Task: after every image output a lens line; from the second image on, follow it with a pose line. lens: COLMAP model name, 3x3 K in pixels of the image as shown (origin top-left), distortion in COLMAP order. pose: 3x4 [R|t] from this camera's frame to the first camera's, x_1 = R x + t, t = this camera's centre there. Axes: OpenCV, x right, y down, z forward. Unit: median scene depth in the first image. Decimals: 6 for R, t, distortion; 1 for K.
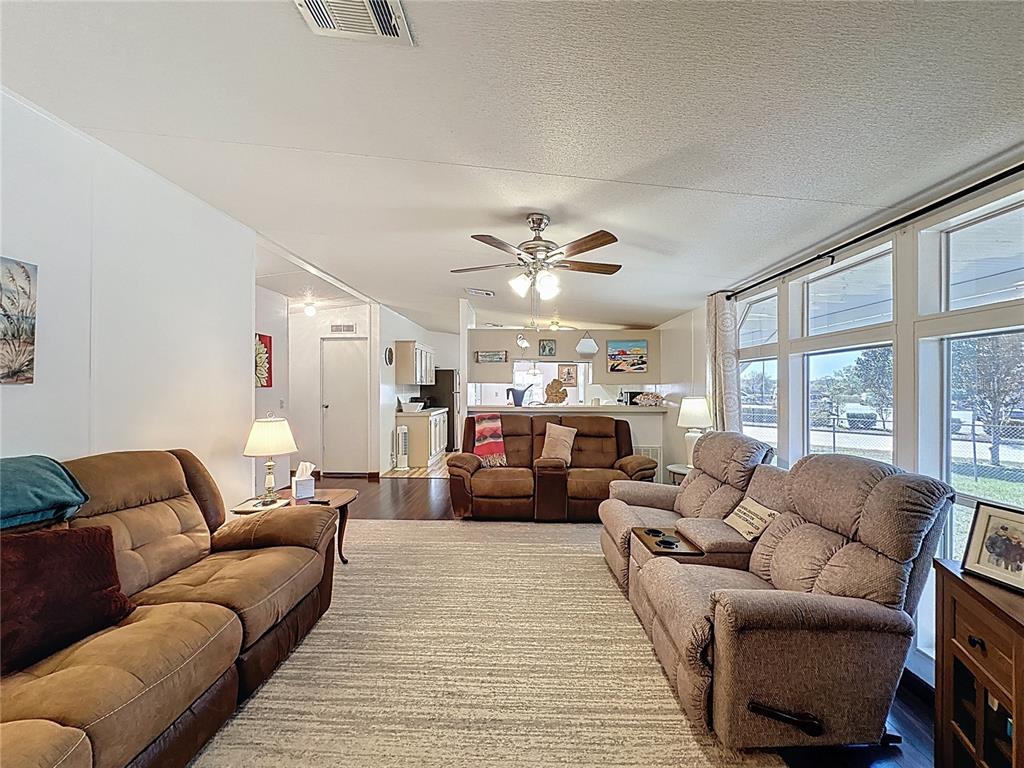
lens RADIAL K [[413.4, 0, 511.4], [0, 413.4, 383.7], [0, 0, 1]] dist [-0.002701, 0.000022]
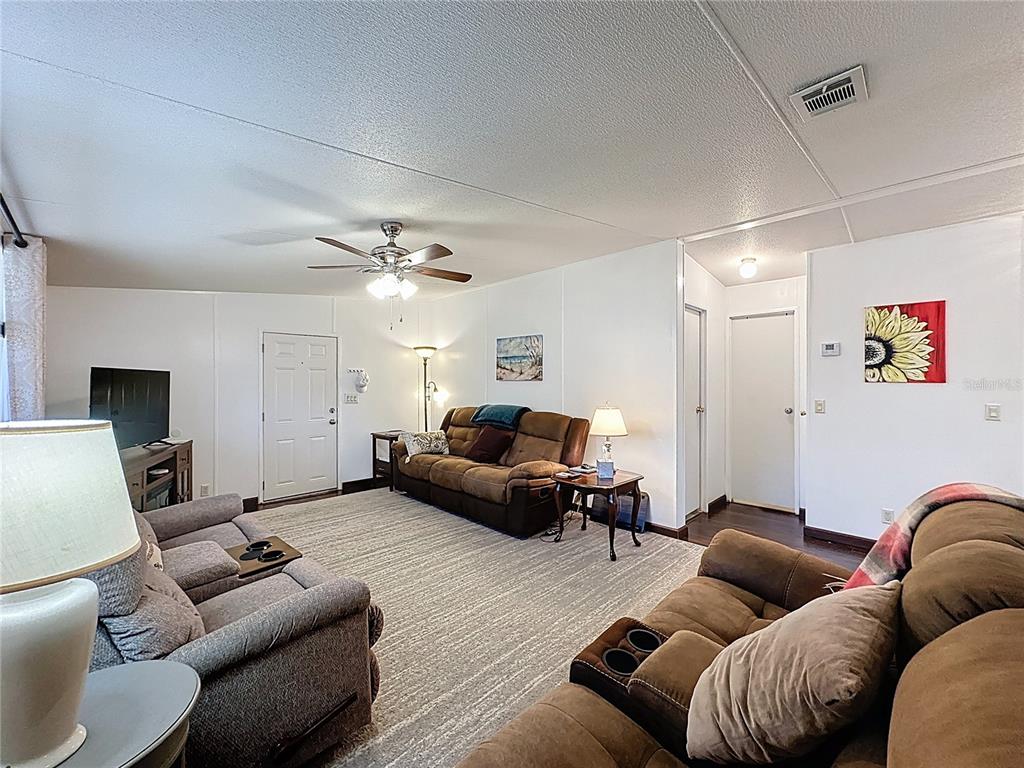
lens RADIAL K [[413.4, 0, 511.4], [0, 413.4, 383.7], [0, 0, 1]] dist [-0.002701, 0.000022]
pose [[-0.675968, 0.003234, -0.736924, 0.526738], [0.005427, 0.999985, -0.000589, 0.011228], [0.736911, -0.004397, -0.675975, 1.594259]]
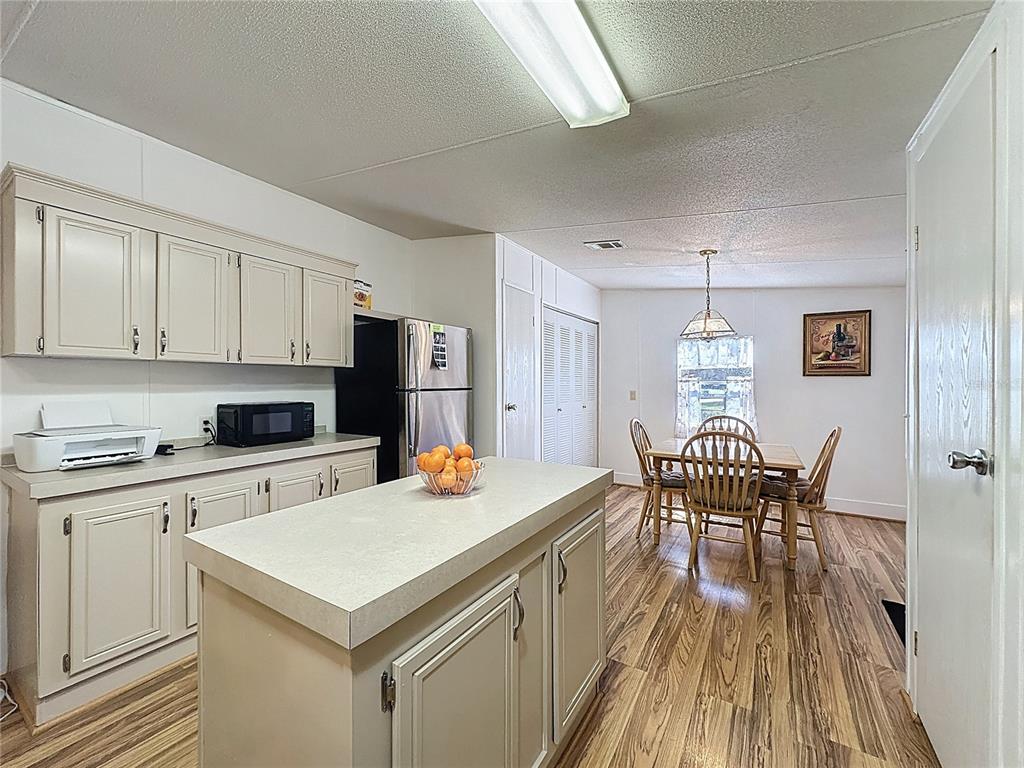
lens RADIAL K [[413.4, 0, 511.4], [0, 413.4, 383.7], [0, 0, 1]] dist [-0.002701, 0.000022]
pose [[0.865670, -0.002159, -0.500610, 0.284744], [0.004590, 0.999983, 0.003624, 0.043157], [0.500594, -0.005435, 0.865665, 2.203523]]
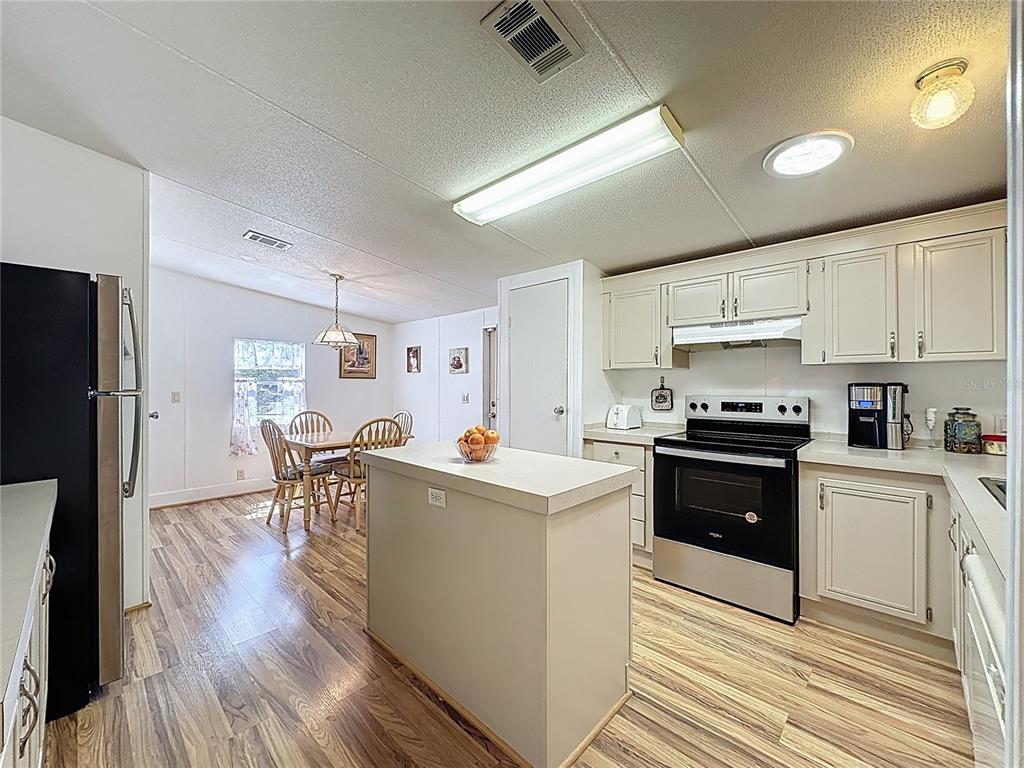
lens RADIAL K [[413.4, 0, 511.4], [0, 413.4, 383.7], [0, 0, 1]] dist [-0.002701, 0.000022]
pose [[0.662237, 0.001509, 0.749293, -0.450827], [-0.006105, 0.999976, 0.003383, 0.040852], [-0.749269, -0.006815, 0.662230, 2.097668]]
